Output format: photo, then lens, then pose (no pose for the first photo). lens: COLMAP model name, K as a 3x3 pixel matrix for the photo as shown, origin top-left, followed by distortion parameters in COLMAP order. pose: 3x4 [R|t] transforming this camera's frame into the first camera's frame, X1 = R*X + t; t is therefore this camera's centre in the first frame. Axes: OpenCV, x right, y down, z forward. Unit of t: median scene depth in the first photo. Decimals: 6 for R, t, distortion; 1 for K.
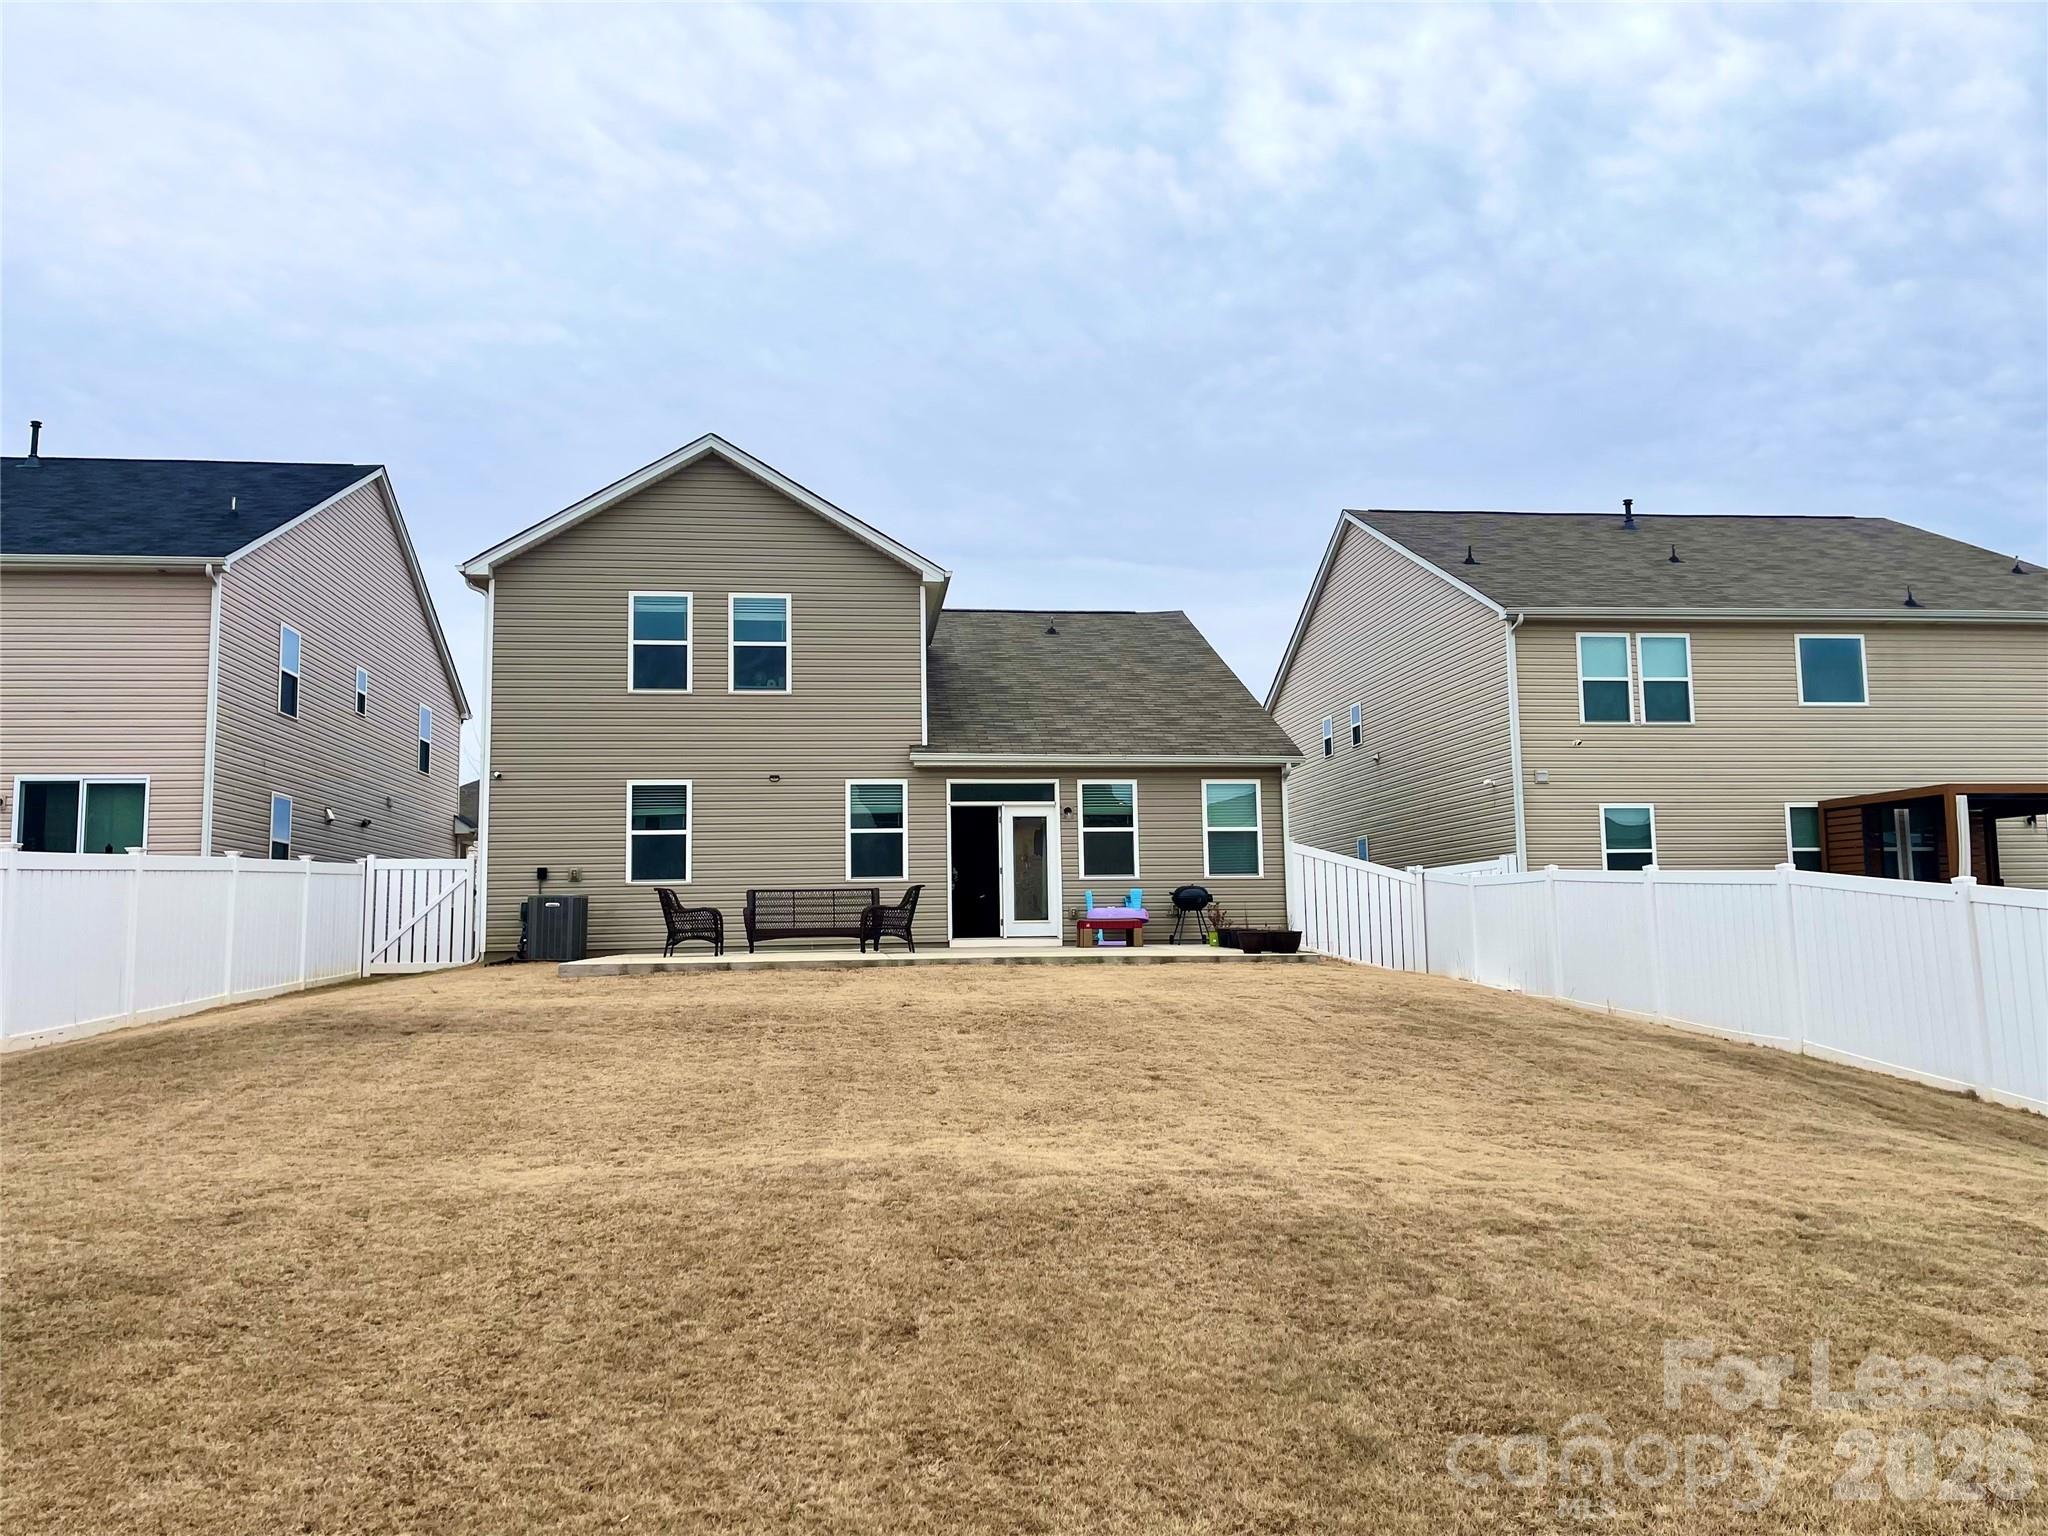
lens RADIAL K [[1525.2, 0, 1035.6], [0, 1525.2, 775.6], [0, 0, 1]] dist [0.027148, -0.005126]
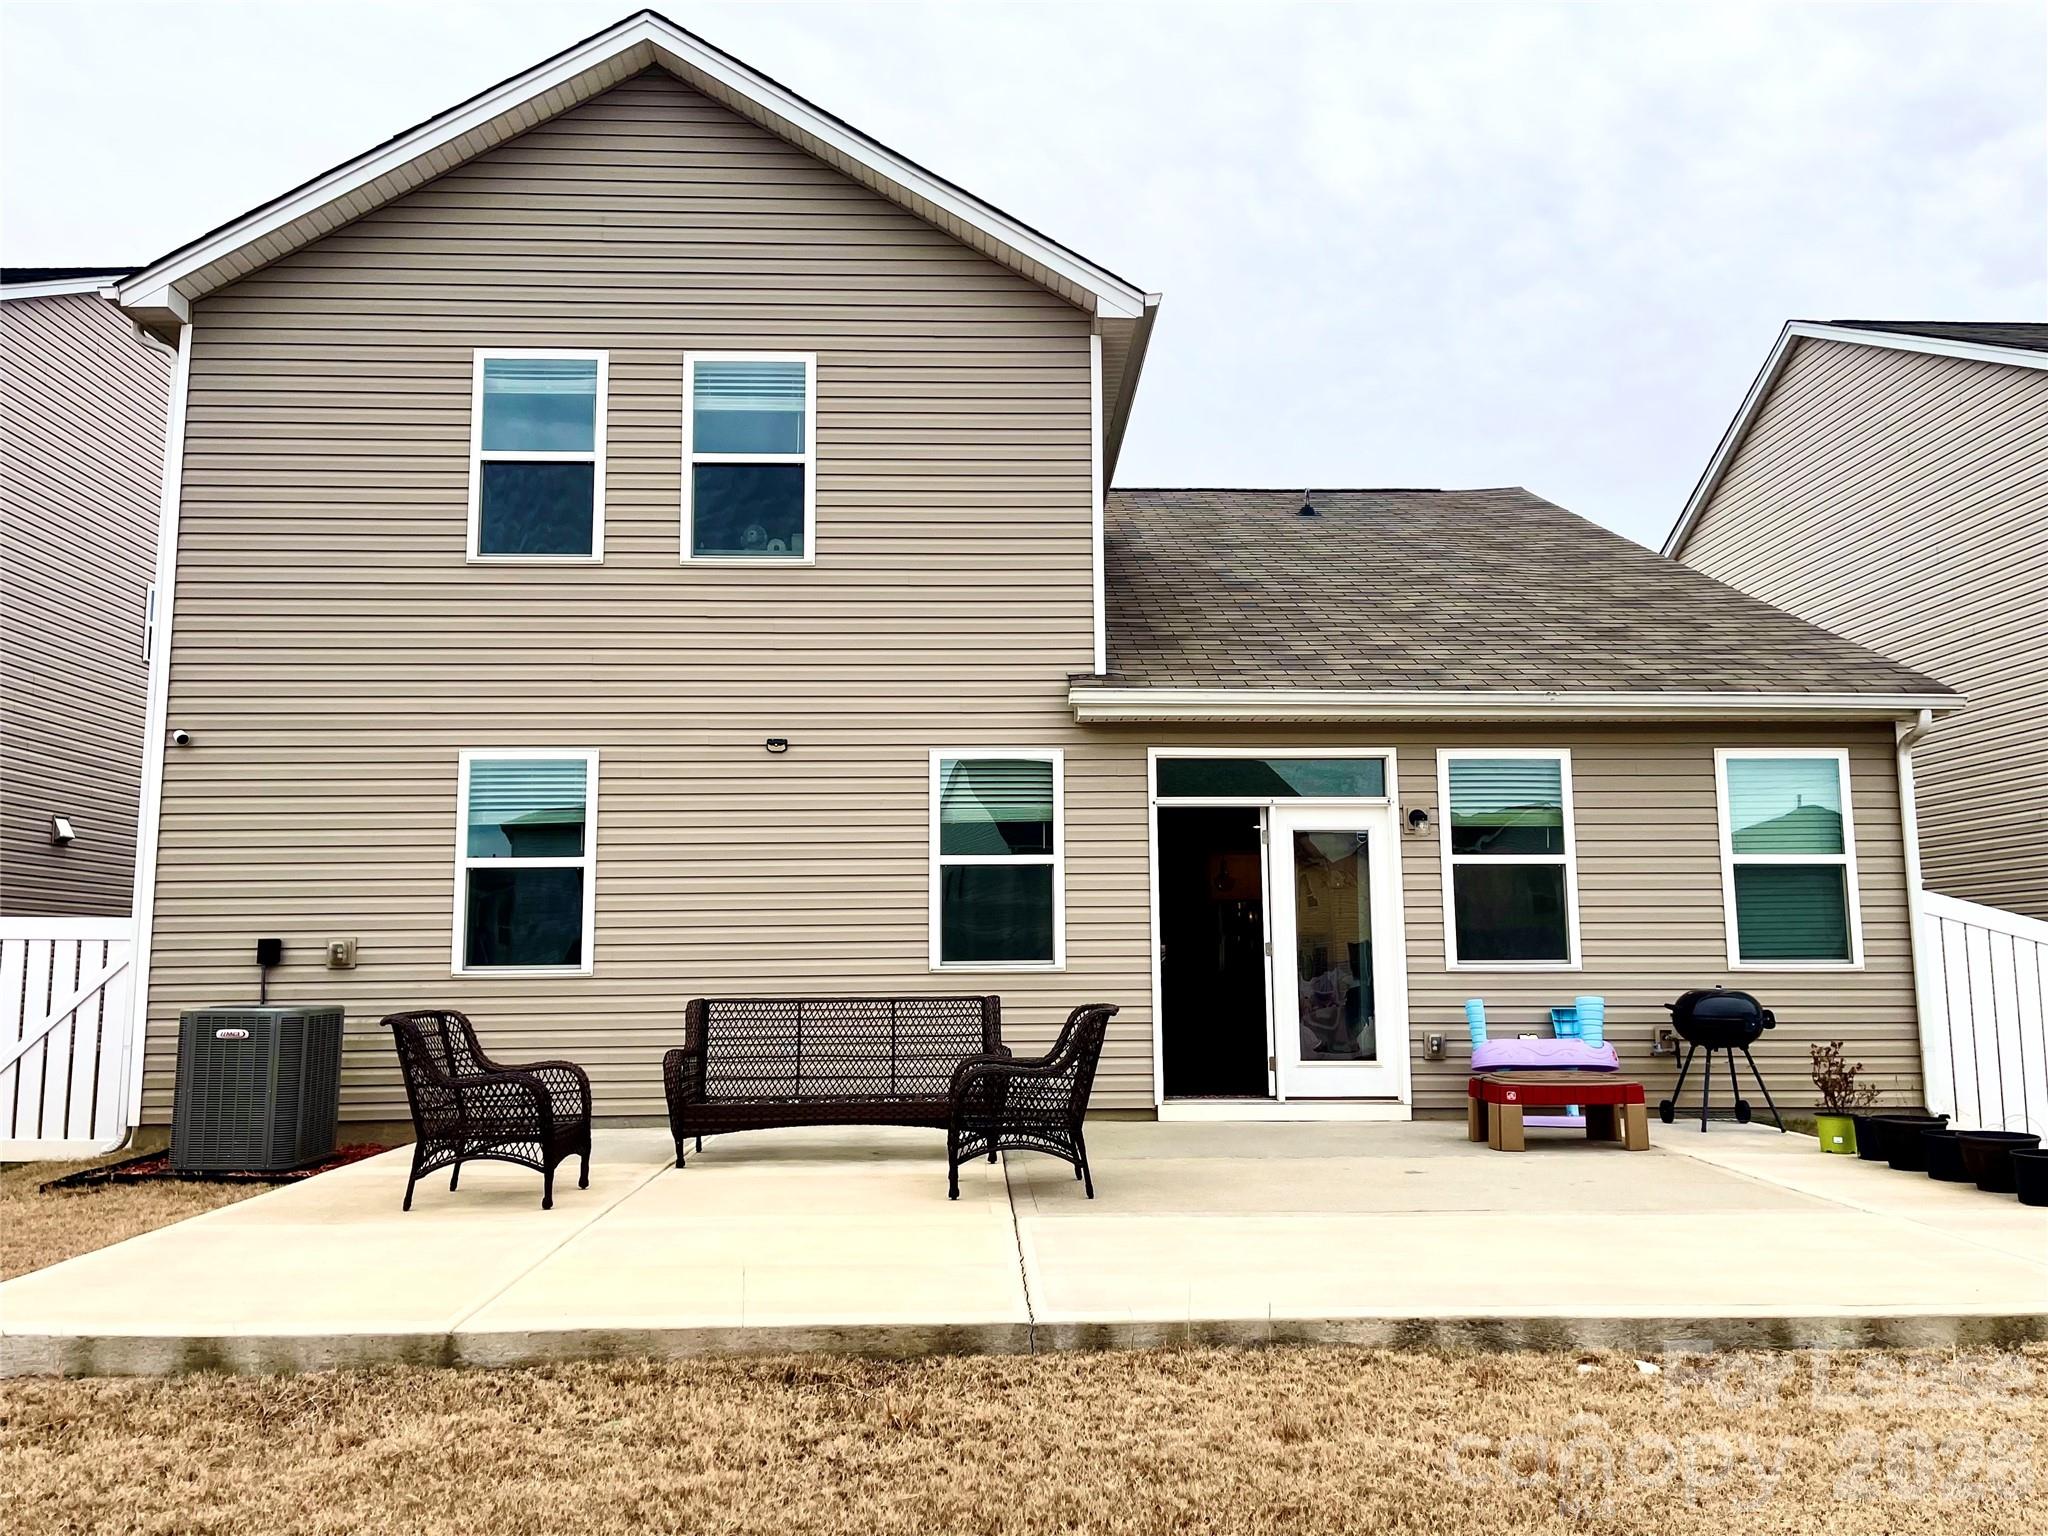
lens RADIAL K [[1525.2, 0, 1035.6], [0, 1525.2, 775.6], [0, 0, 1]] dist [0.027148, -0.005126]
pose [[0.996111, -0.001692, -0.088088, -0.052045], [0.000011, 0.999818, -0.019078, 0.019475], [0.088104, 0.019003, 0.995930, 0.542400]]
